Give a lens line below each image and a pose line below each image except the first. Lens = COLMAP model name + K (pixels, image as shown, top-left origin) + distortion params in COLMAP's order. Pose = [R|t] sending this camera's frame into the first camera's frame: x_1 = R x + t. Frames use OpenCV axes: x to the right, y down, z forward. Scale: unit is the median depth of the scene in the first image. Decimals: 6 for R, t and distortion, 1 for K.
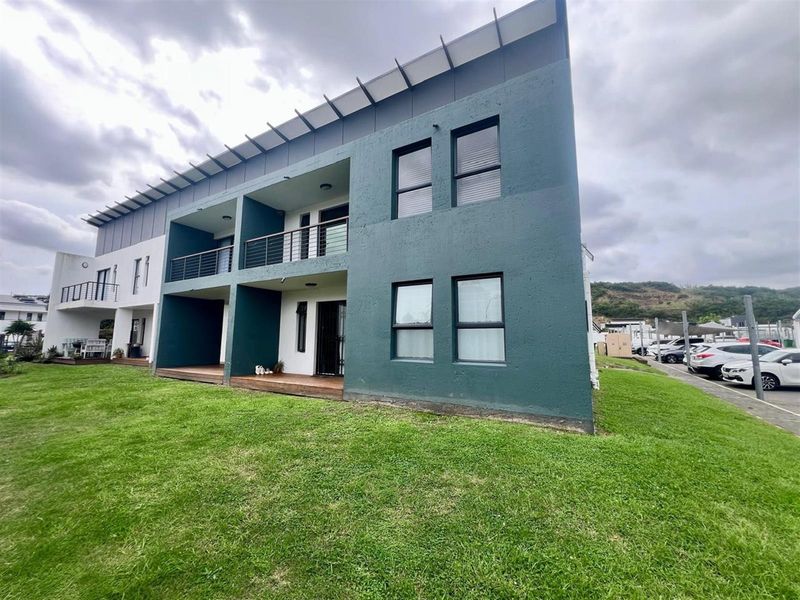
lens RADIAL K [[314.7, 0, 400.0], [0, 314.7, 300.0], [0, 0, 1]] dist [0.000451, -0.000141]
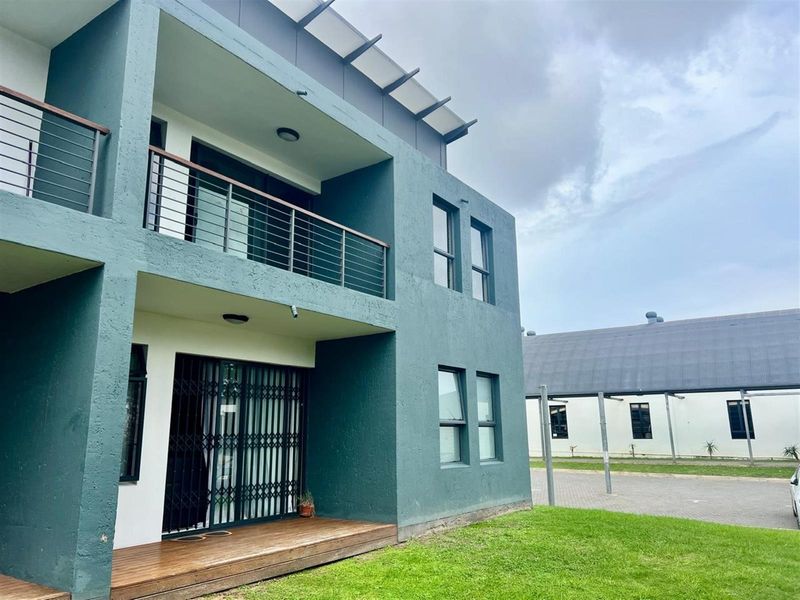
lens RADIAL K [[598.0, 0, 400.0], [0, 598.0, 300.0], [0, 0, 1]] dist [0.009458, 0.000639]
pose [[0.087973, 0.207871, 0.974192, -1.273876], [-0.121118, 0.972960, -0.196670, 0.074386], [-0.988732, -0.100690, 0.110771, 0.807889]]
